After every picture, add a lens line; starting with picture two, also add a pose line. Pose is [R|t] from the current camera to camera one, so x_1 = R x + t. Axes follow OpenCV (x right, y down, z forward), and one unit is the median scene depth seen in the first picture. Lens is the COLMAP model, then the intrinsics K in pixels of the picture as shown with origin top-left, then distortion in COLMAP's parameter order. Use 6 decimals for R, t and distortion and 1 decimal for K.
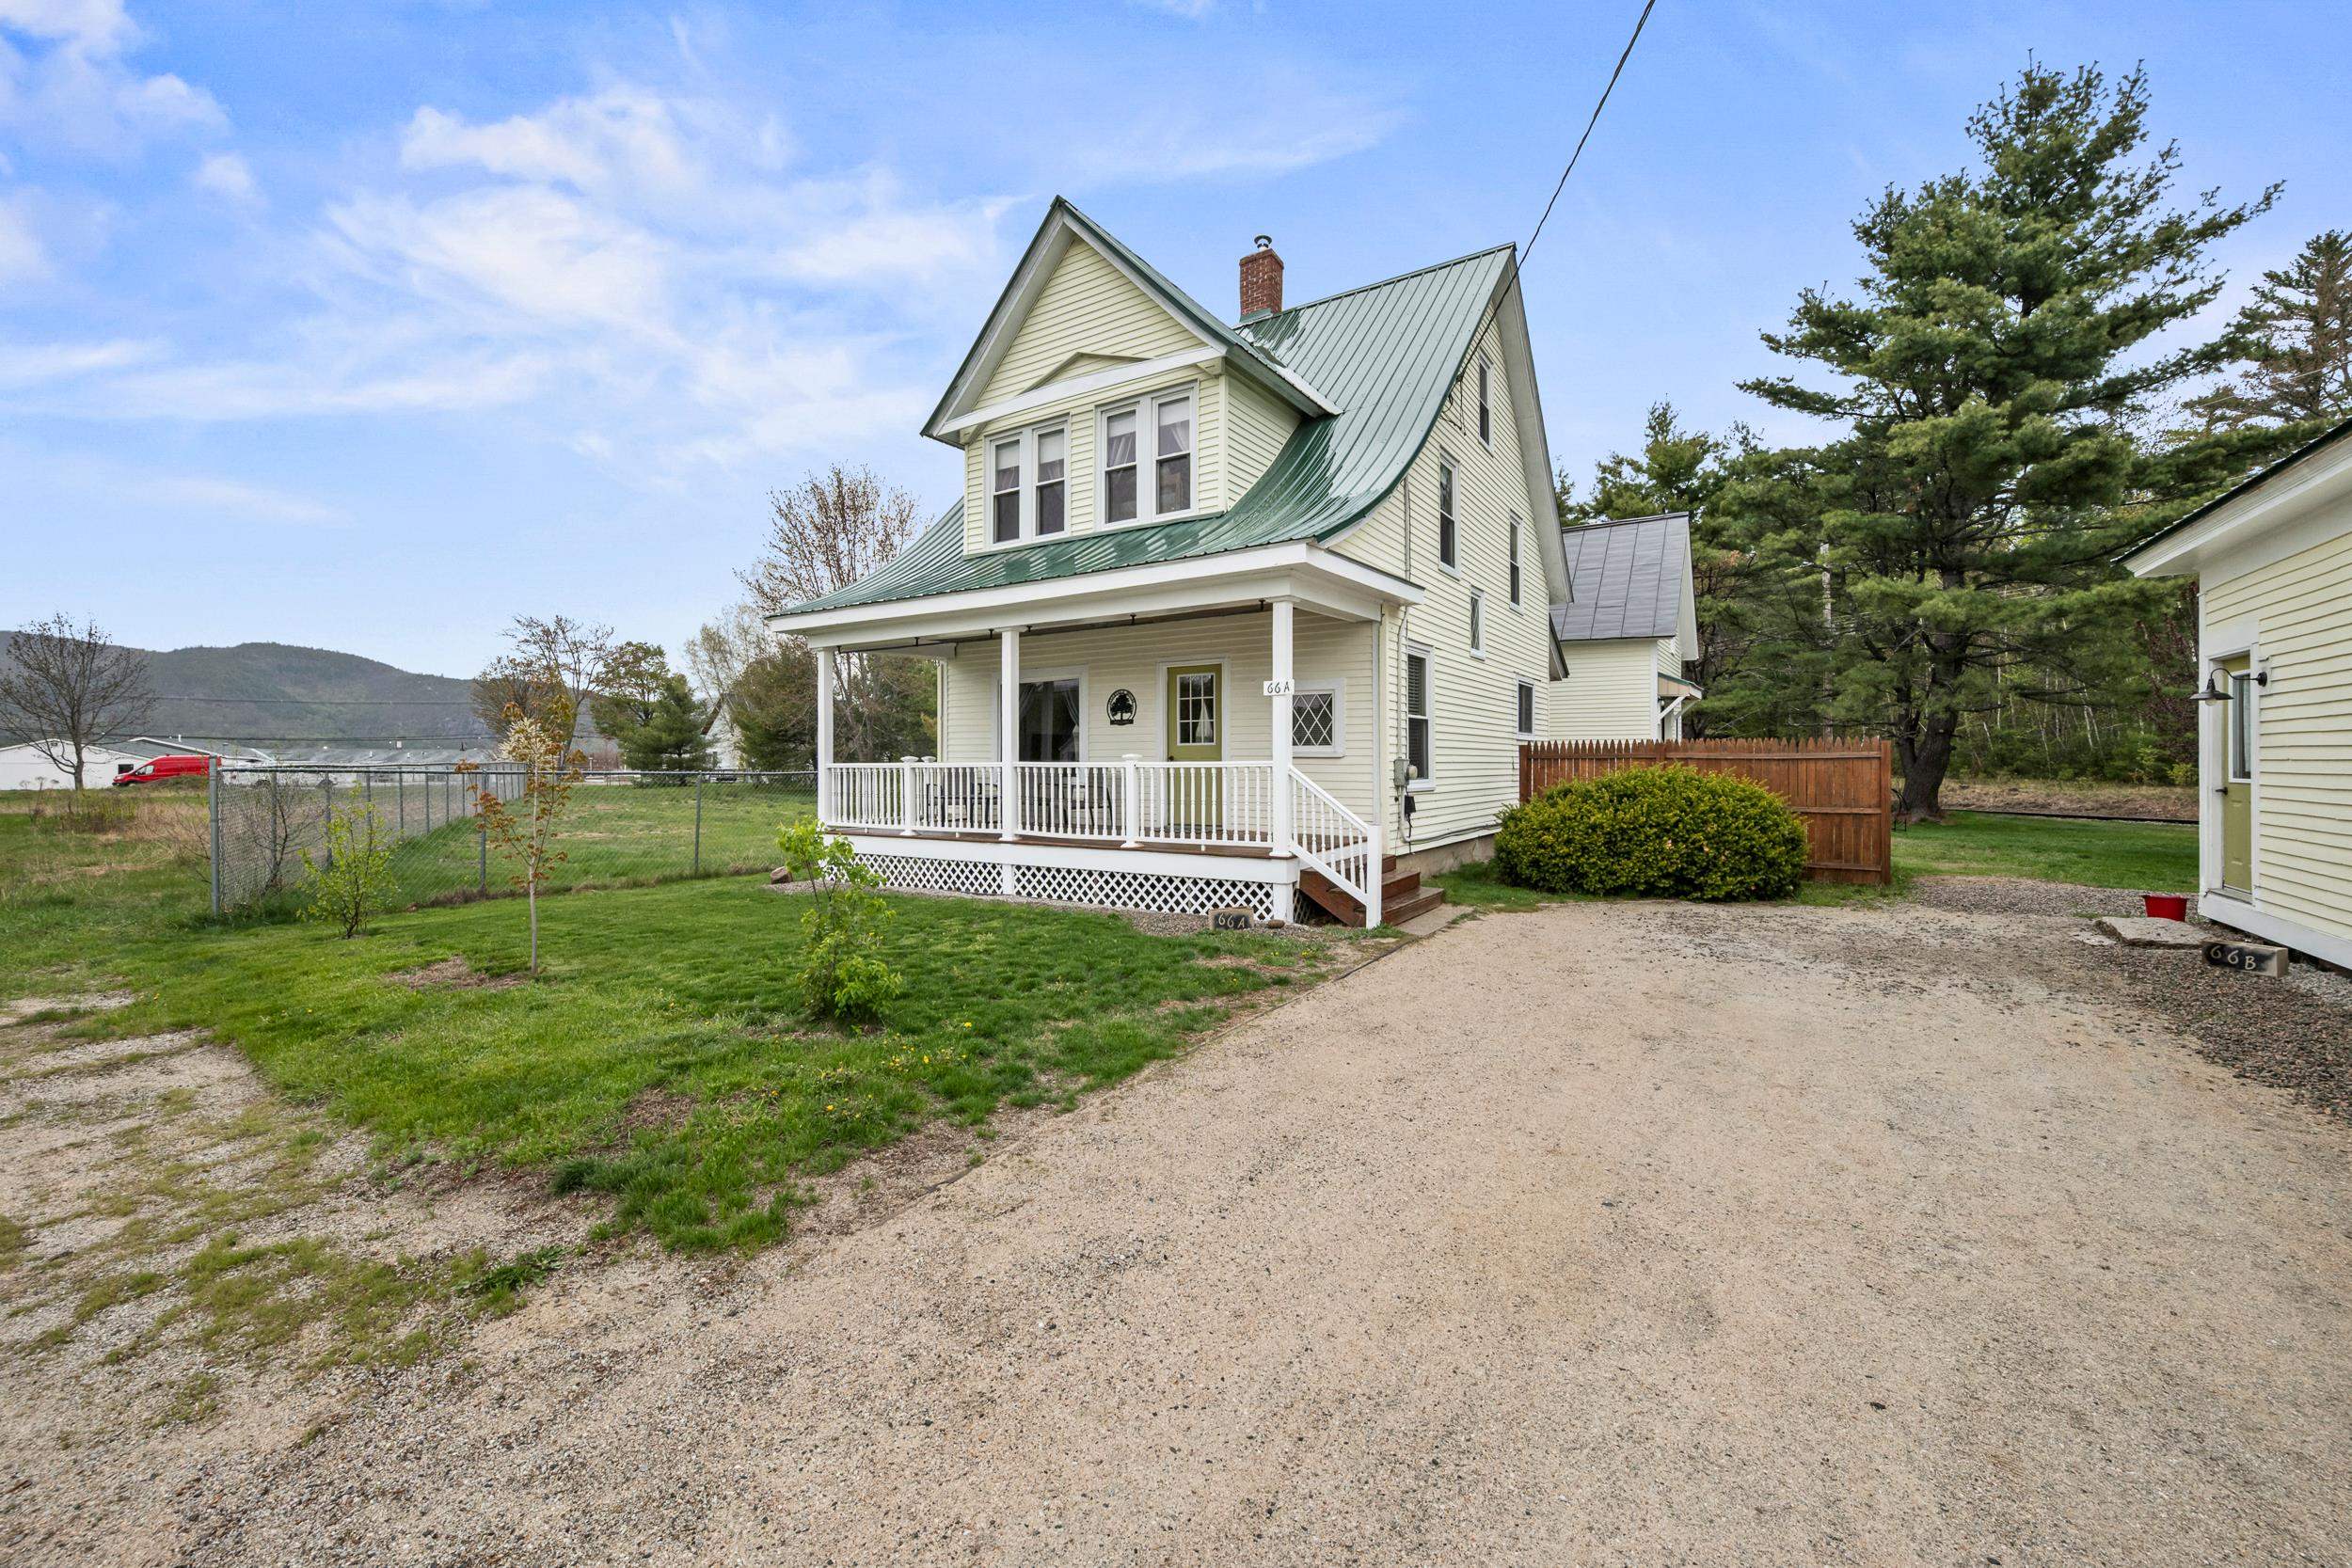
lens RADIAL K [[935.7, 0, 1186.4], [0, 935.7, 761.6], [0, 0, 1]] dist [-0.000288, 0.000076]
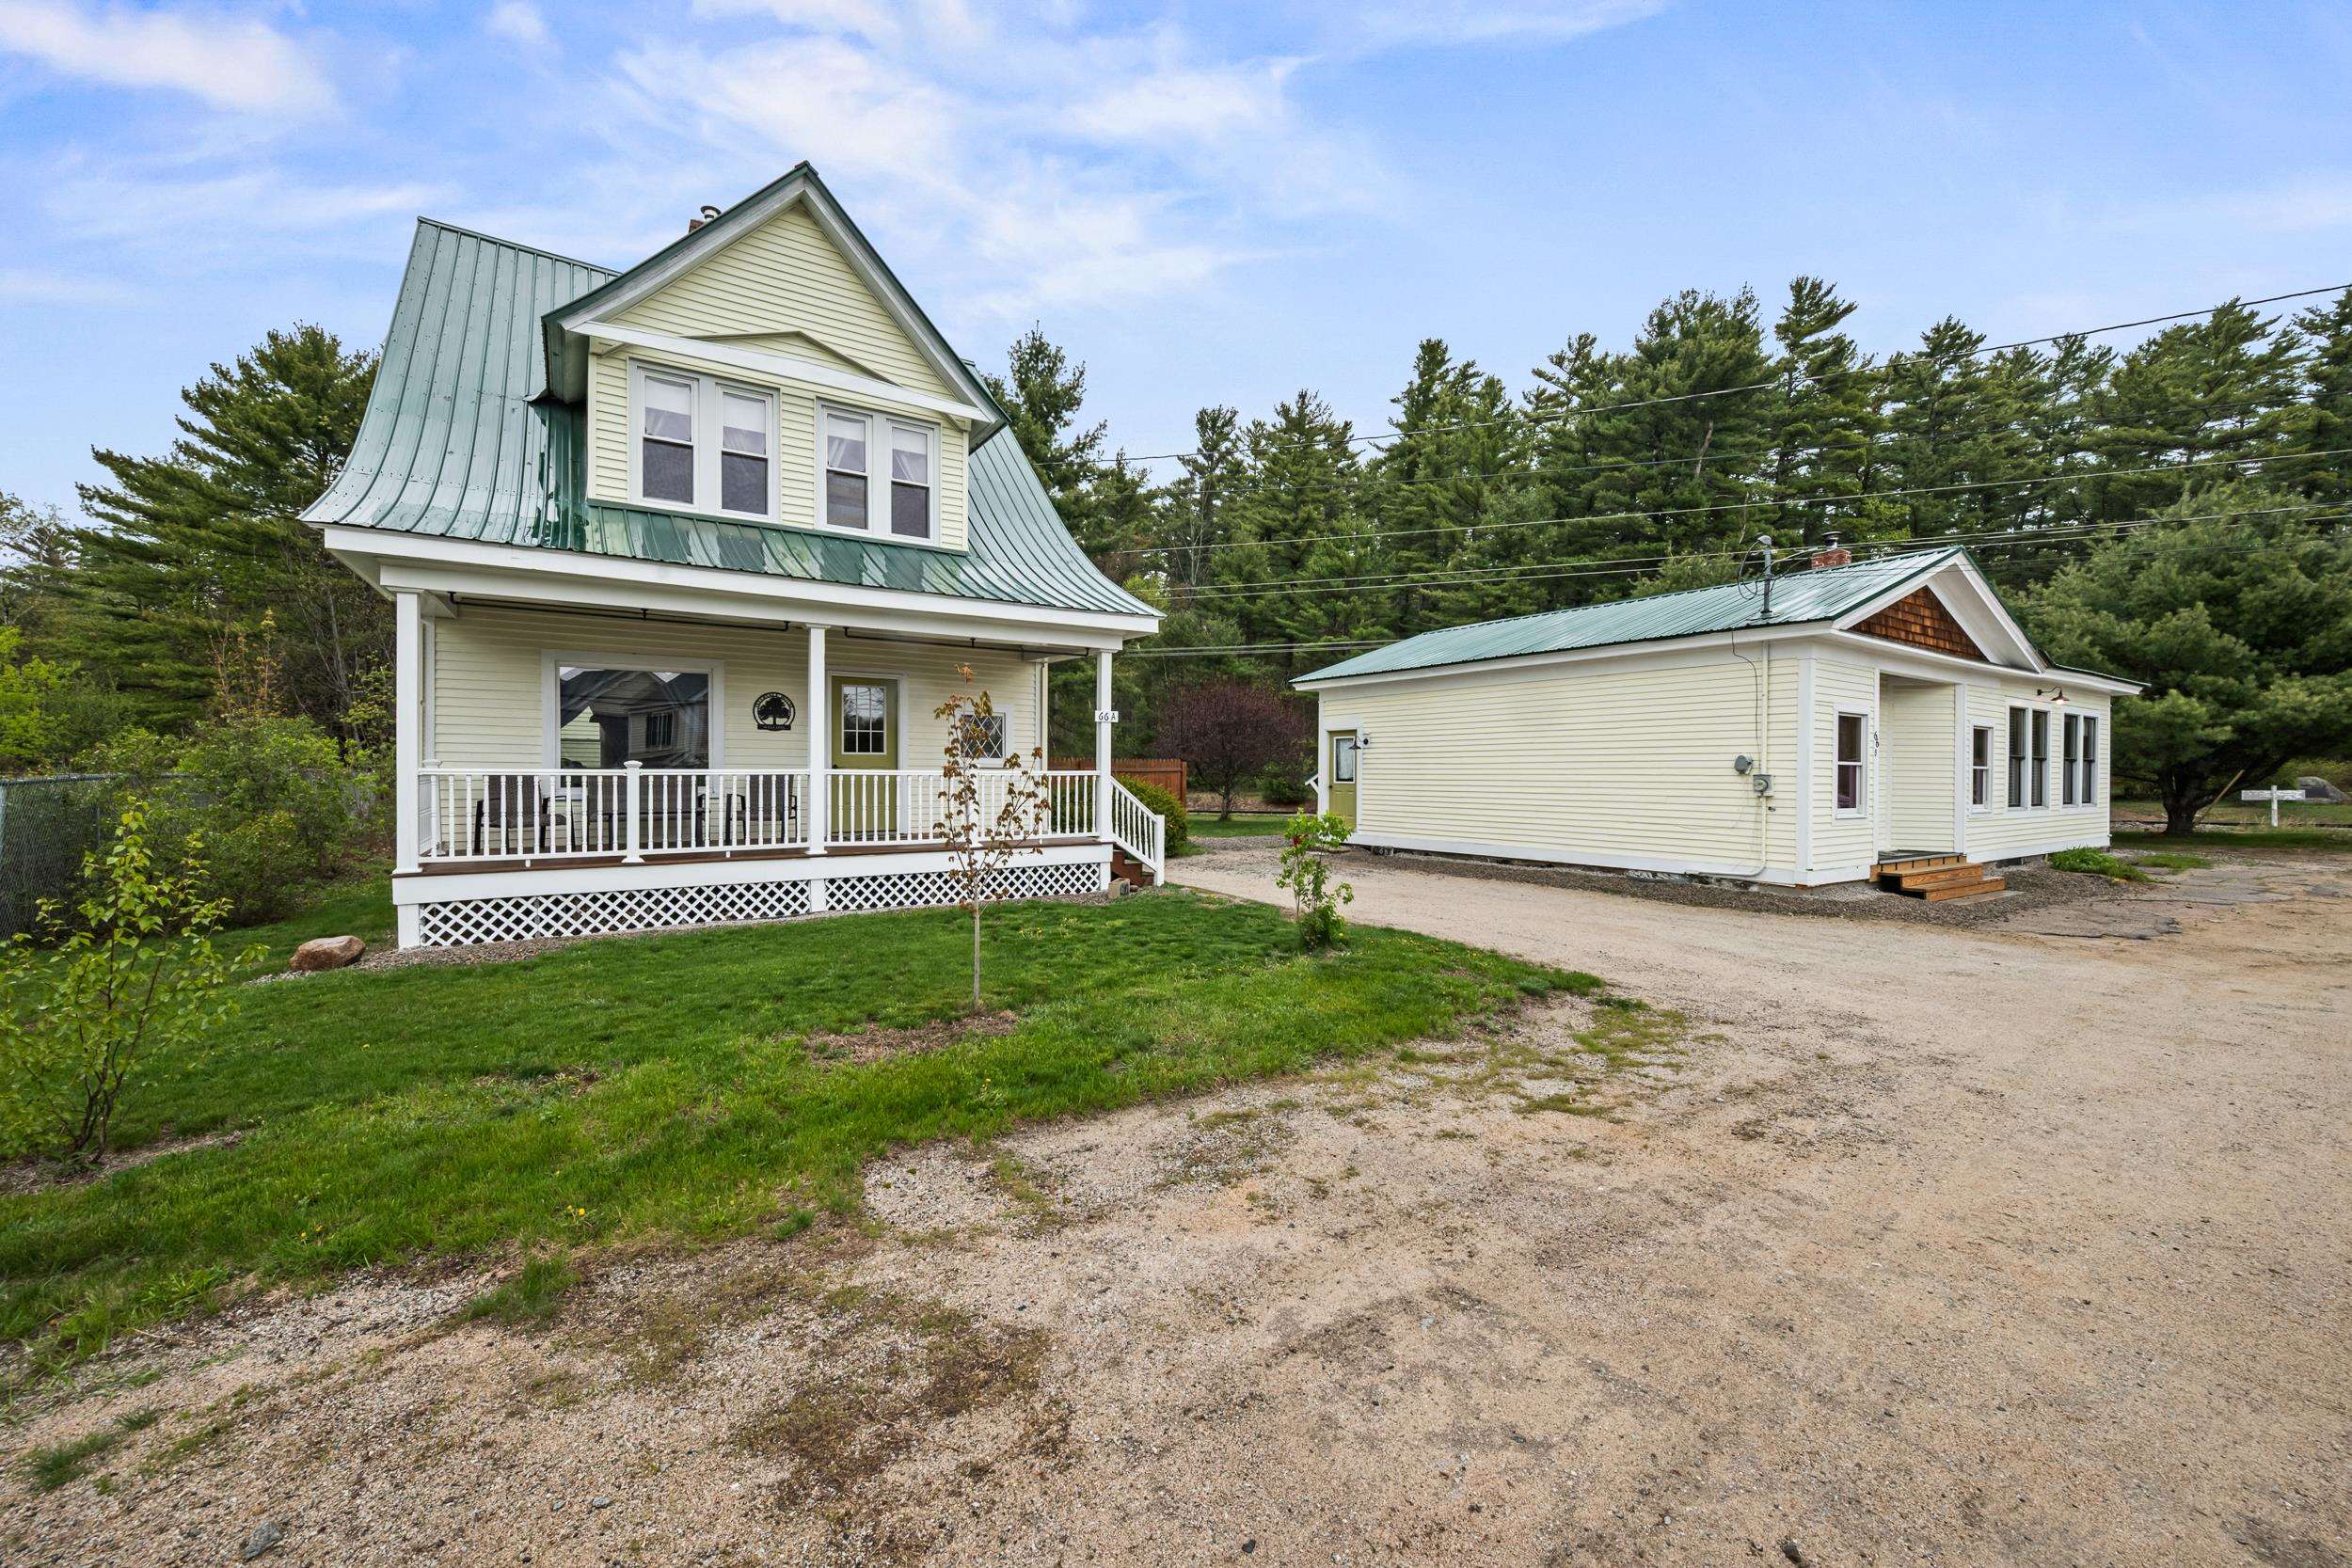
lens RADIAL K [[916.1, 0, 1187.1], [0, 916.1, 779.3], [0, 0, 1]] dist [-0.000062, -0.000052]
pose [[0.412095, 0.000900, 0.911140, -0.744423], [-0.006265, 0.999979, 0.001846, 0.005573], [-0.911119, -0.006469, 0.412092, 0.251274]]
